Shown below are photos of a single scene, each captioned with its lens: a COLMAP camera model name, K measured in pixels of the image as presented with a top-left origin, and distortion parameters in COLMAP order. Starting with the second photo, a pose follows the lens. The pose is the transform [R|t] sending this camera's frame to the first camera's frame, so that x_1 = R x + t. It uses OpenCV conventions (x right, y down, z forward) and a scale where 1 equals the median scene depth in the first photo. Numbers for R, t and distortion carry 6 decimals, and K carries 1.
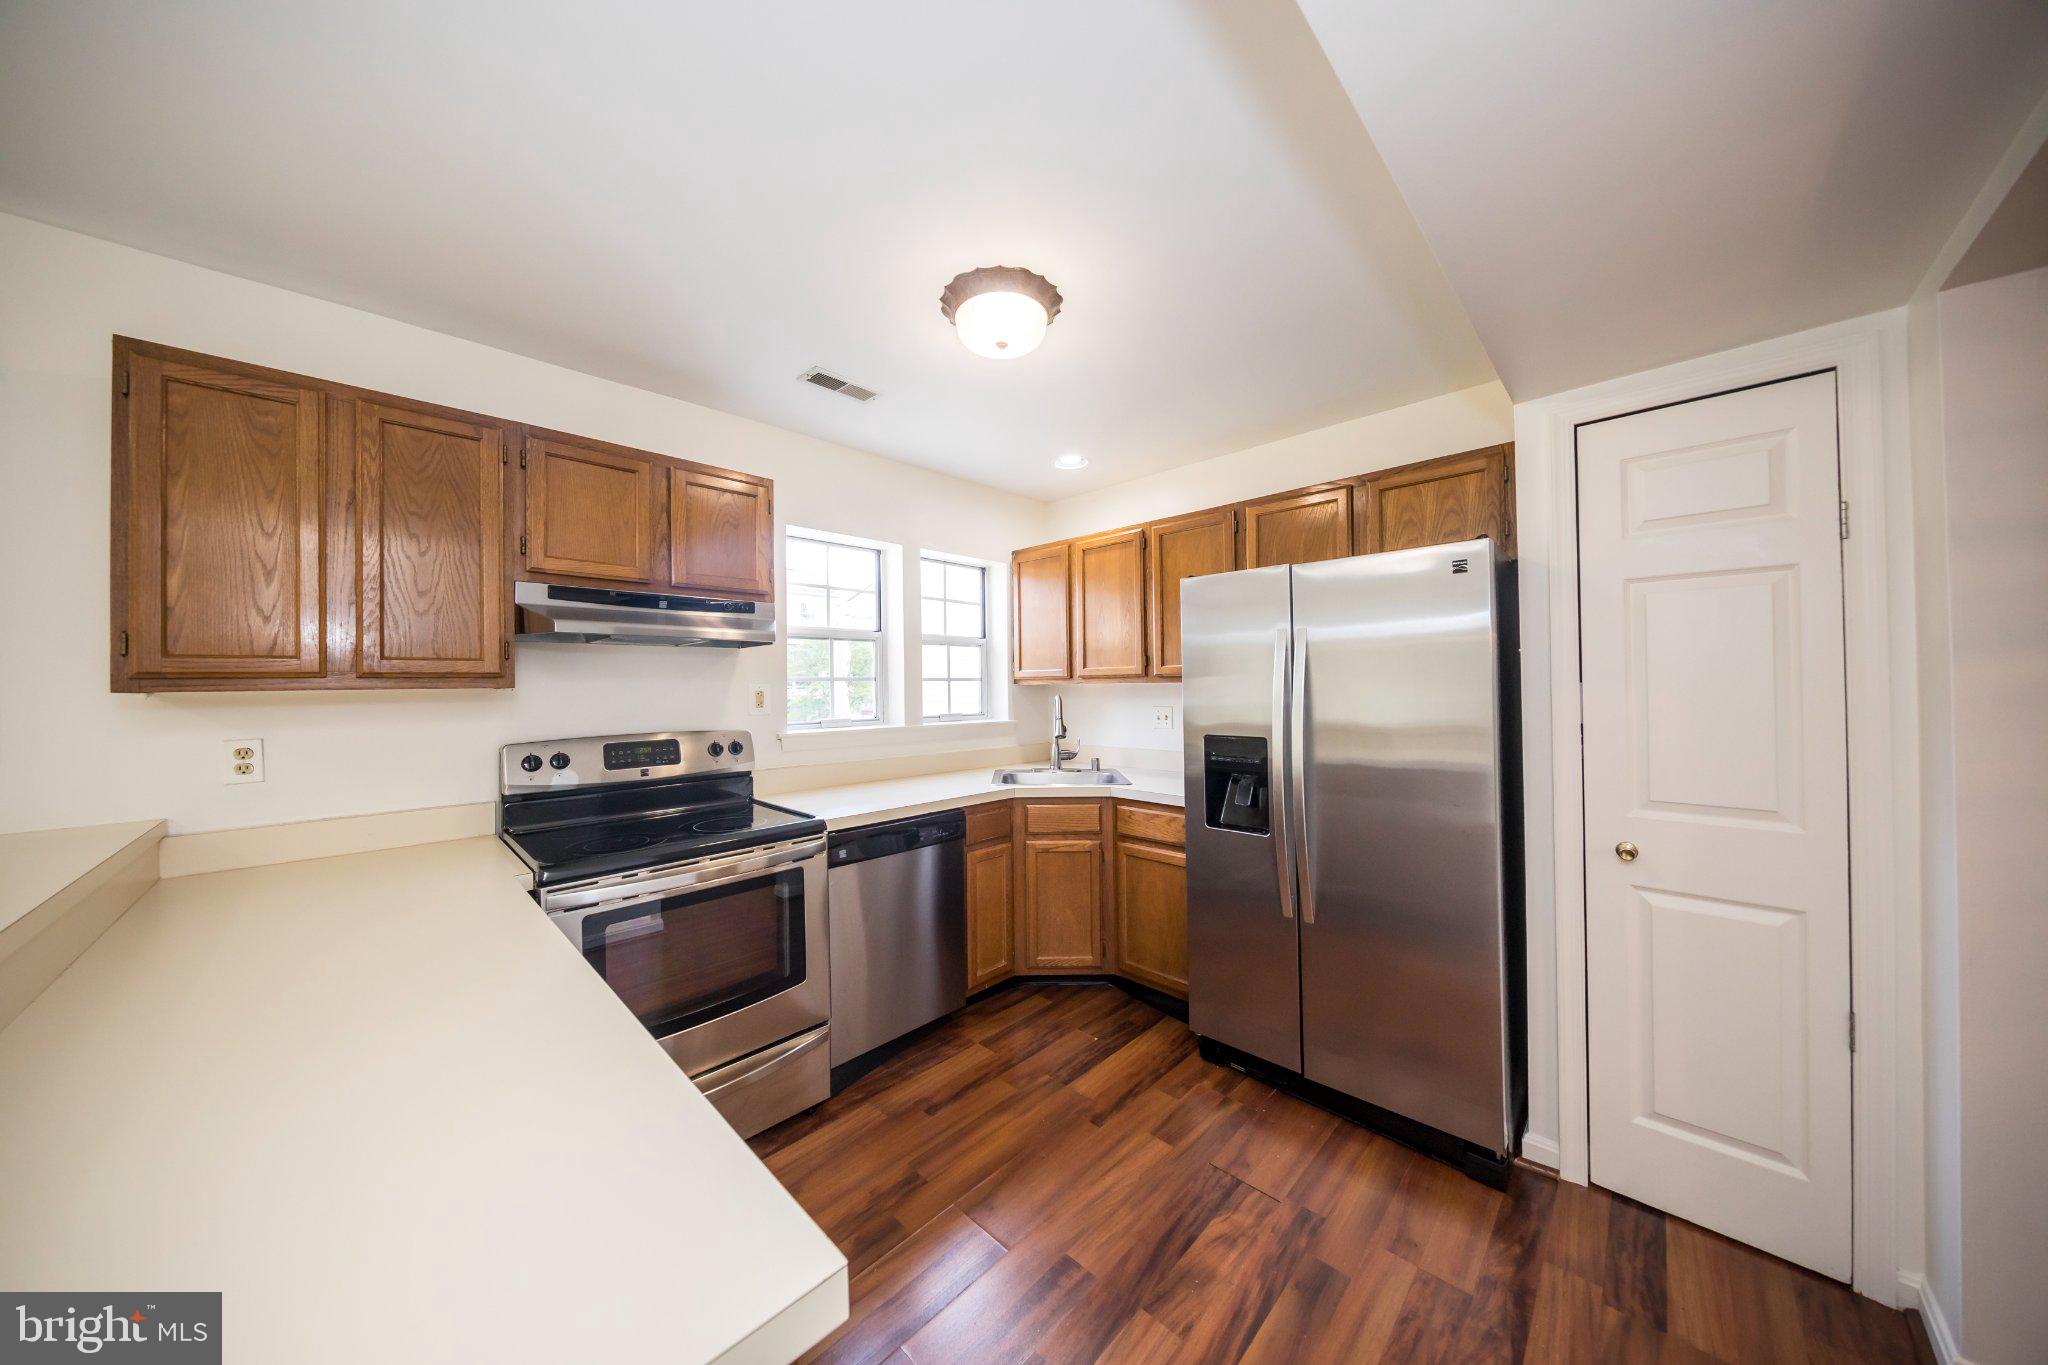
lens RADIAL K [[648.6, 0, 1022.5], [0, 648.6, 677.1], [0, 0, 1]] dist [0.001715, -0.001128]
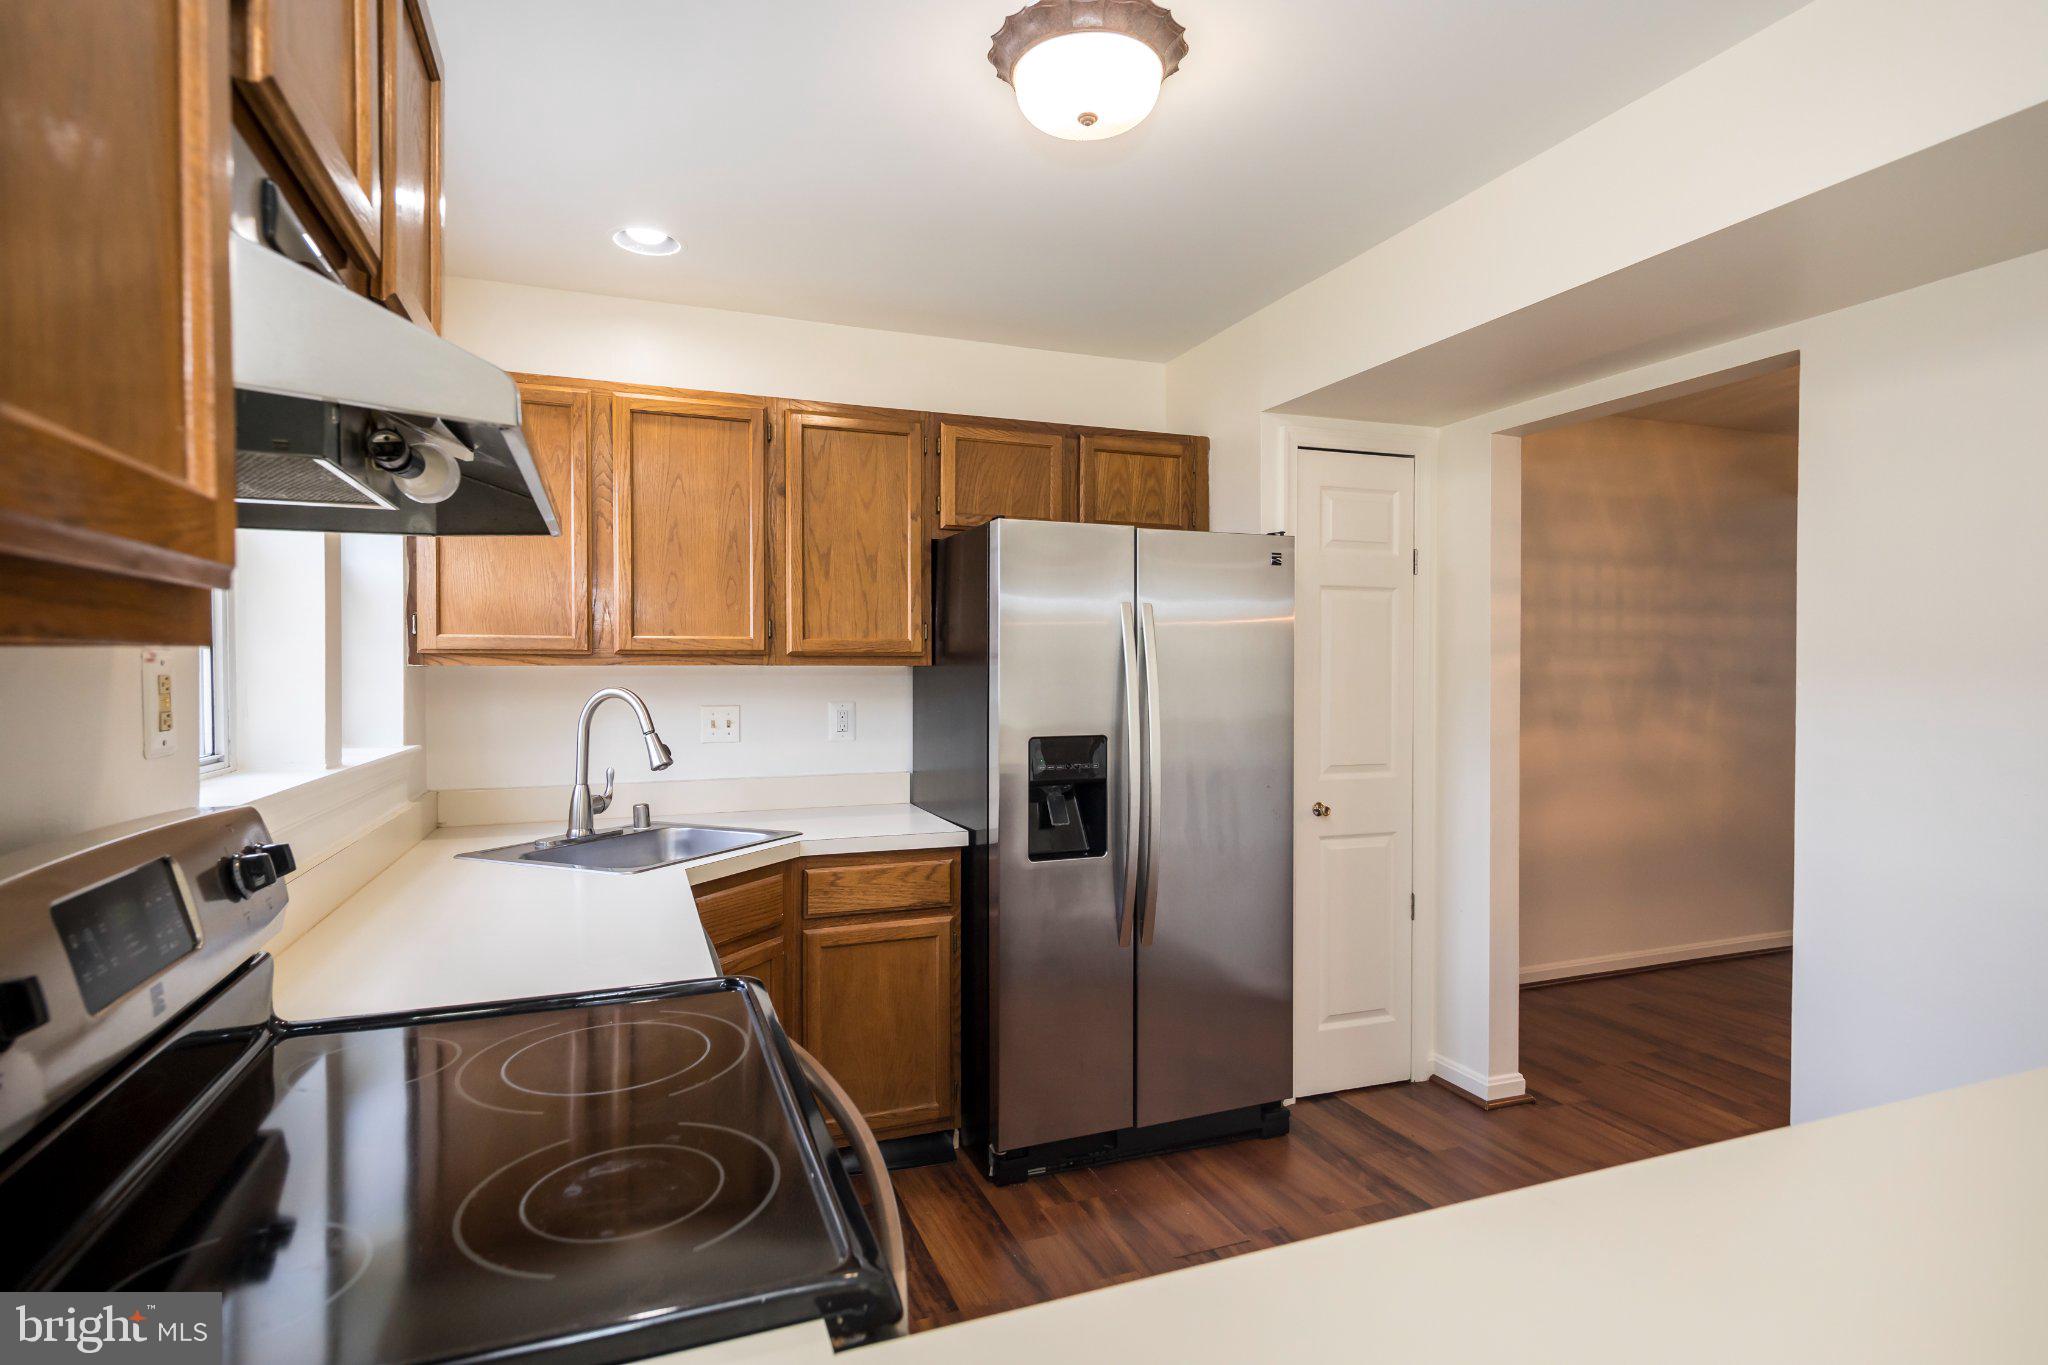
lens RADIAL K [[1047.4, 0, 1015.3], [0, 1047.4, 680.5], [0, 0, 1]] dist [0.024856, 0.000280]
pose [[0.412799, 0.000969, 0.910822, -0.852523], [-0.017302, 0.999827, 0.006778, 0.017553], [-0.910658, -0.018557, 0.412745, 0.554784]]
